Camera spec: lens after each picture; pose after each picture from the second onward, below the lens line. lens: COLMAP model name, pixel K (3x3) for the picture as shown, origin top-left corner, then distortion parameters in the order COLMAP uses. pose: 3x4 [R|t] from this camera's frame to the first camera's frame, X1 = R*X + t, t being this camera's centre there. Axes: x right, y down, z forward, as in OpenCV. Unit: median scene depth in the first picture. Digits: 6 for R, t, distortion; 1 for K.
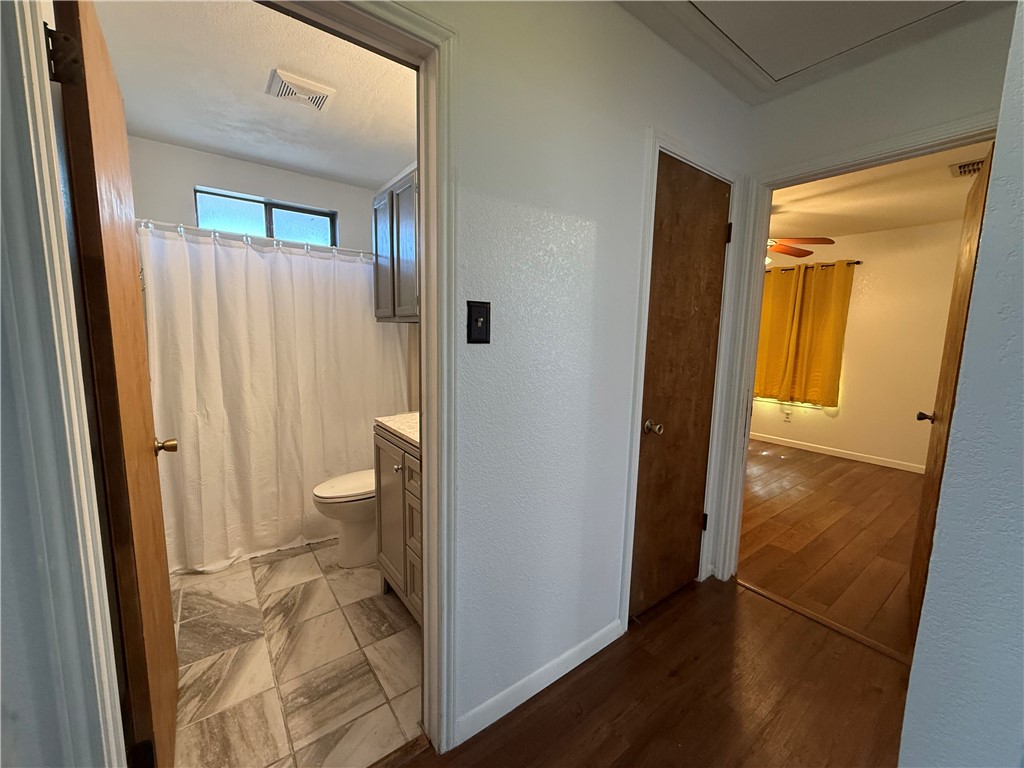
lens RADIAL K [[408.5, 0, 513.9], [0, 408.5, 389.9], [0, 0, 1]] dist [-0.000173, 0.000102]
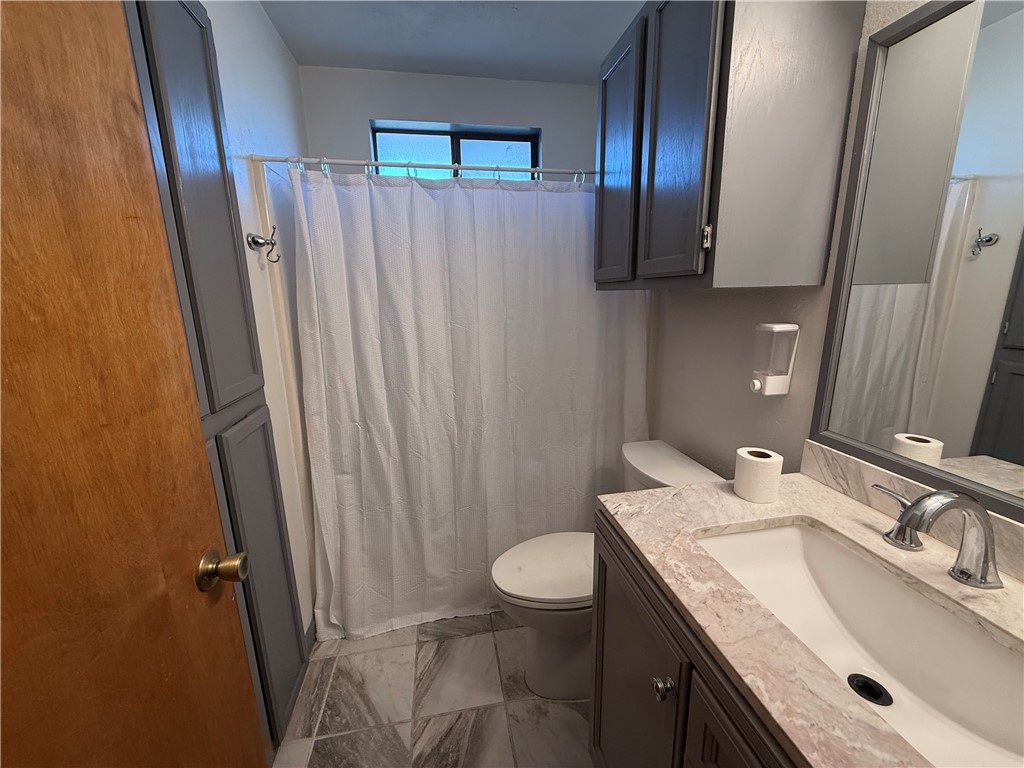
lens RADIAL K [[408.5, 0, 508.7], [0, 408.5, 382.3], [0, 0, 1]] dist [-0.000173, 0.000102]
pose [[0.888473, 0.060003, -0.454989, -0.191889], [-0.023990, 0.996133, 0.084521, -0.088766], [0.458301, -0.064179, 0.886477, 0.454460]]
